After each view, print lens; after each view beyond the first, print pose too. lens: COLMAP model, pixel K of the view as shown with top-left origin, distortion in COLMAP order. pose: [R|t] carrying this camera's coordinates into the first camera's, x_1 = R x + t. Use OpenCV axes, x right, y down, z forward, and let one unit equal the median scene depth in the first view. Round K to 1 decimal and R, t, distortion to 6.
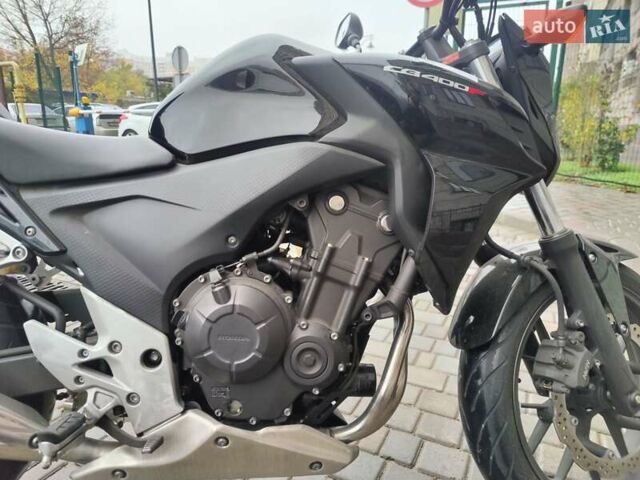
lens RADIAL K [[448.9, 0, 318.8], [0, 448.9, 236.8], [0, 0, 1]] dist [0.017203, -0.028621]
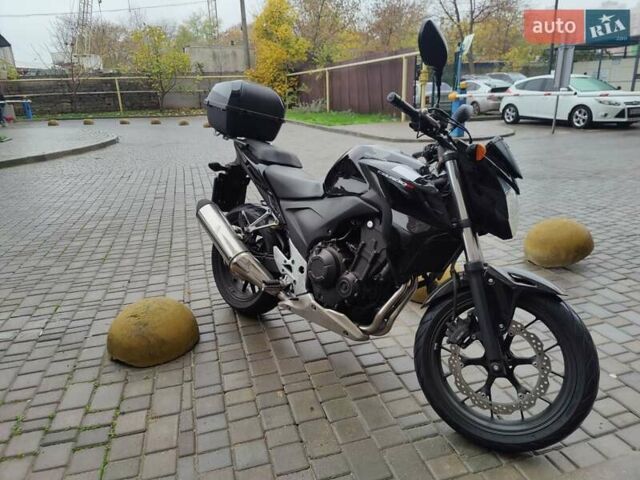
lens RADIAL K [[448.9, 0, 318.8], [0, 448.9, 236.8], [0, 0, 1]] dist [0.017203, -0.028621]
pose [[0.674325, 0.197919, -0.711417, 1.529050], [-0.143897, 0.980163, 0.136290, -0.293066], [0.724279, 0.010467, 0.689428, -0.747480]]
